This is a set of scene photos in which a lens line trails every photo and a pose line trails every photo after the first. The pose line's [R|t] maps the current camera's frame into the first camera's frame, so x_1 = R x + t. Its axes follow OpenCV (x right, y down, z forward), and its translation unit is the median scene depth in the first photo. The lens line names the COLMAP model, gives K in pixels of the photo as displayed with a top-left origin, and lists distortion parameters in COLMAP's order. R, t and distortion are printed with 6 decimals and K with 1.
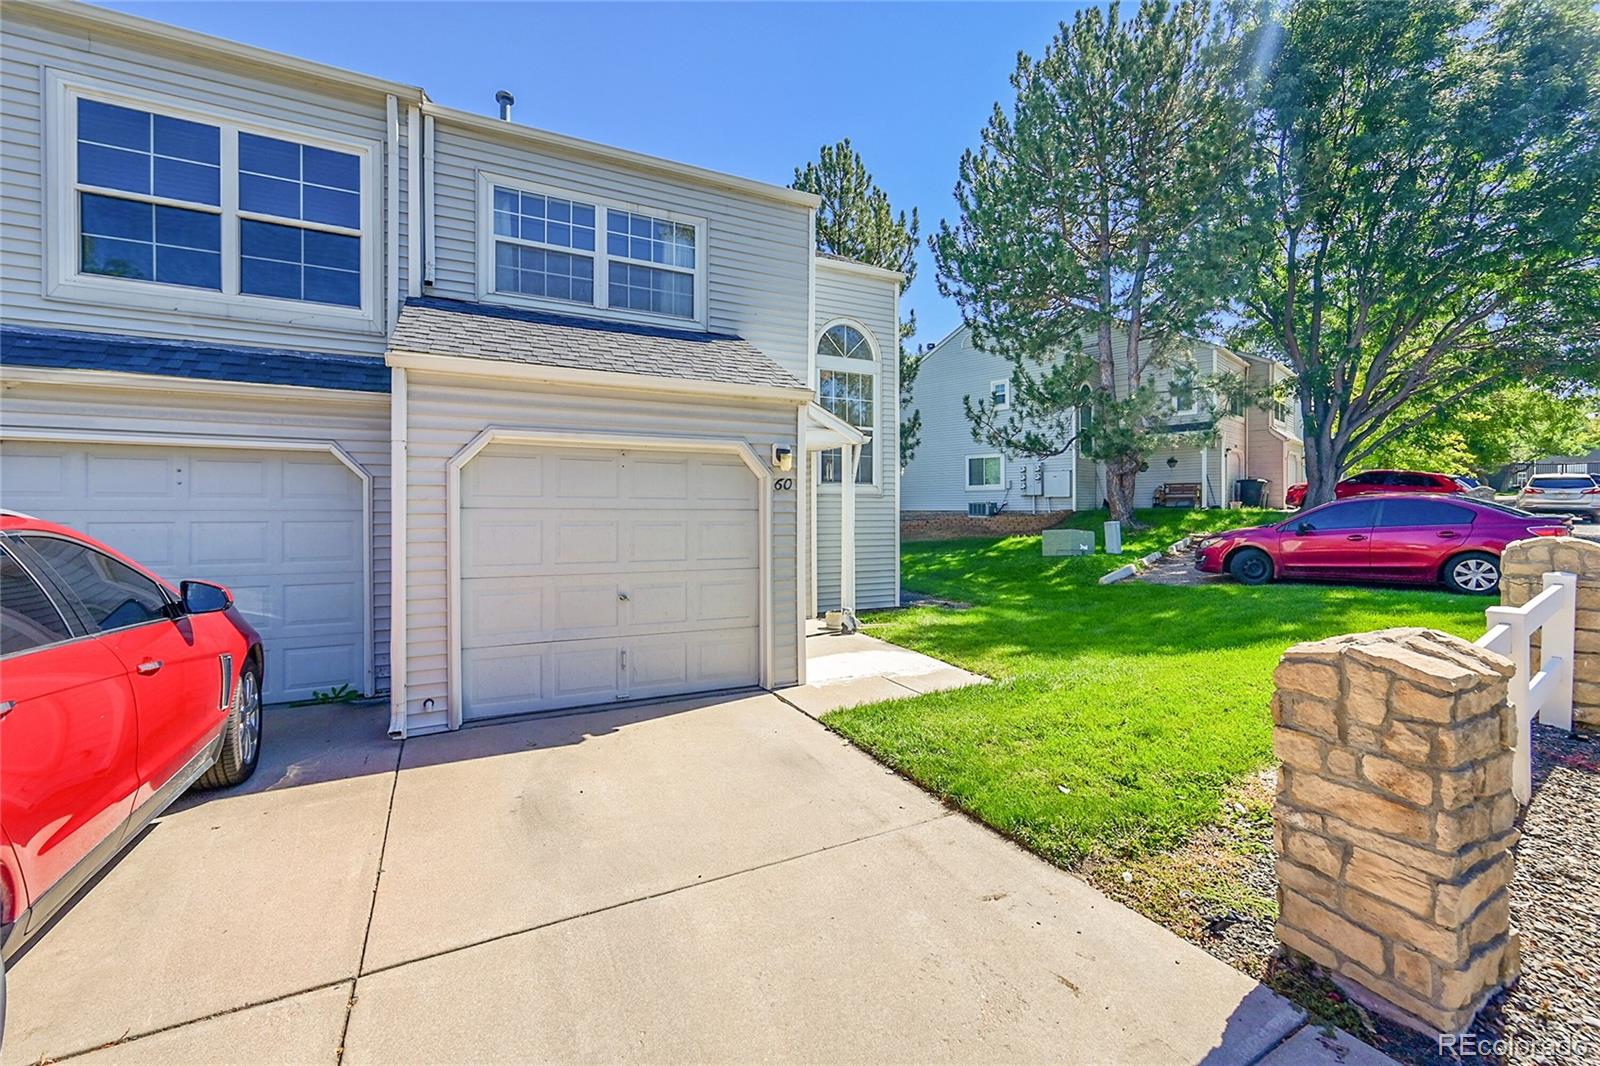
lens RADIAL K [[652.7, 0, 804.0], [0, 652.7, 518.7], [0, 0, 1]] dist [0.001839, -0.000160]
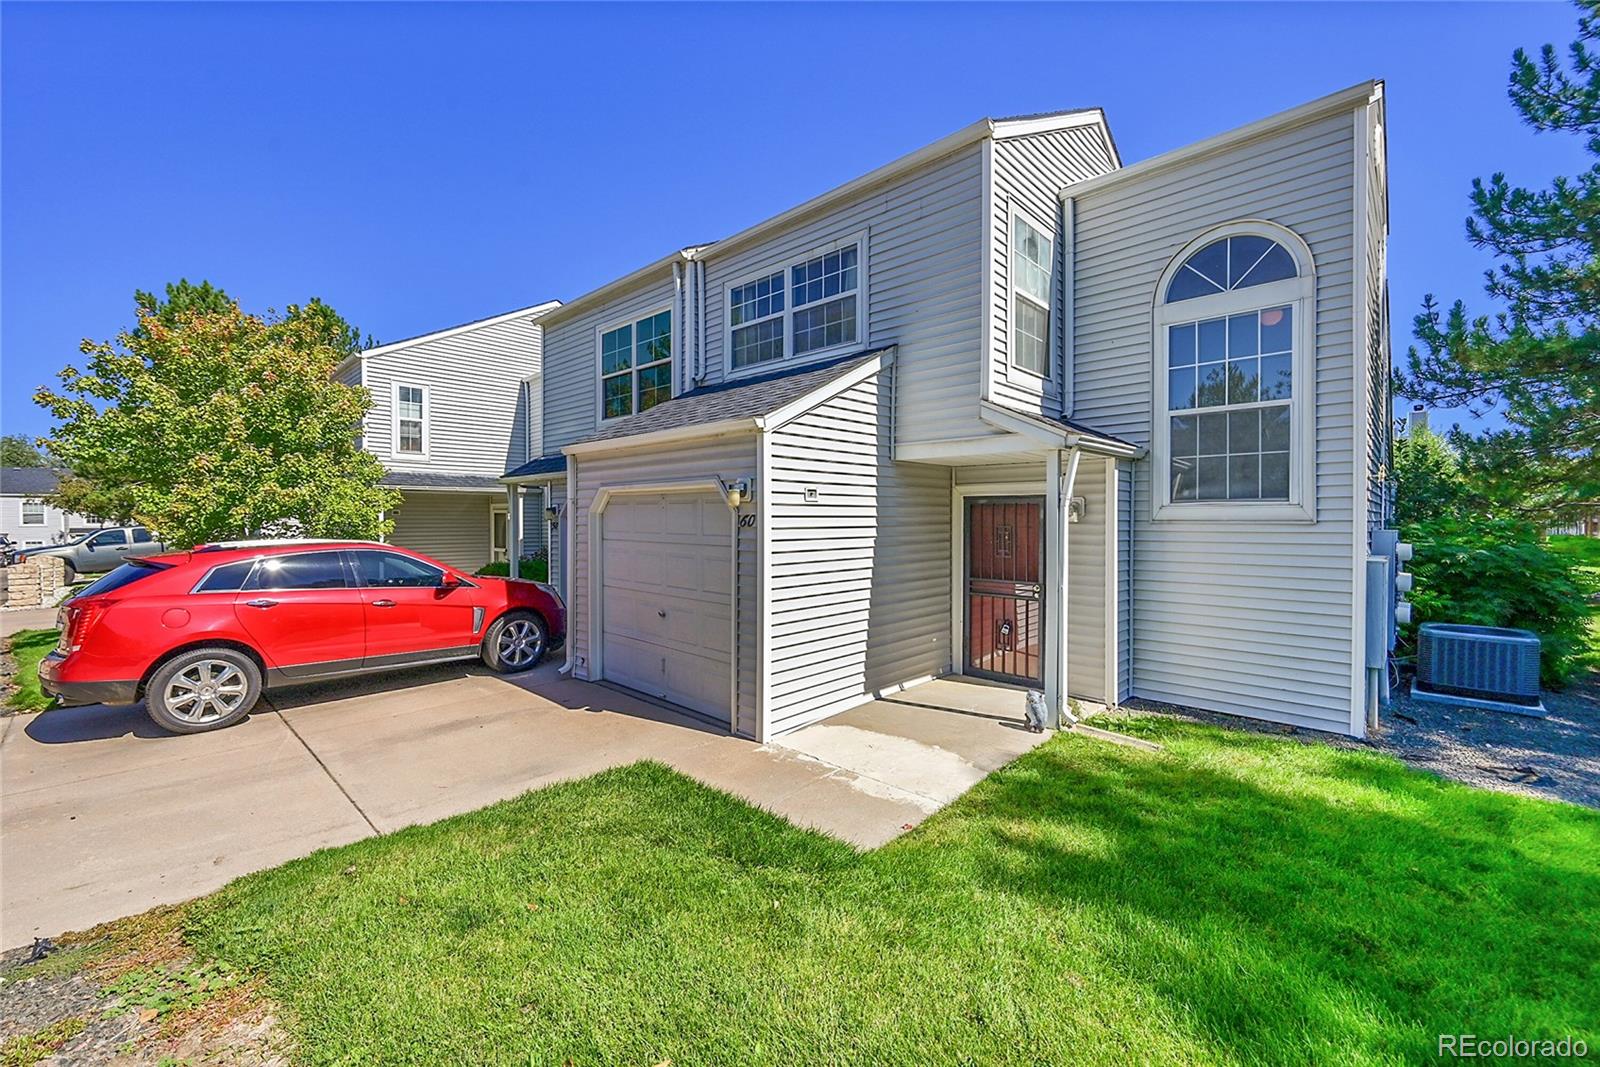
lens RADIAL K [[652.7, 0, 808.8], [0, 652.7, 528.2], [0, 0, 1]] dist [0.001839, -0.000160]
pose [[0.339862, 0.014900, -0.940357, 0.889424], [-0.012498, 0.999858, 0.011326, -0.054258], [0.940392, 0.007903, 0.340000, 0.771537]]
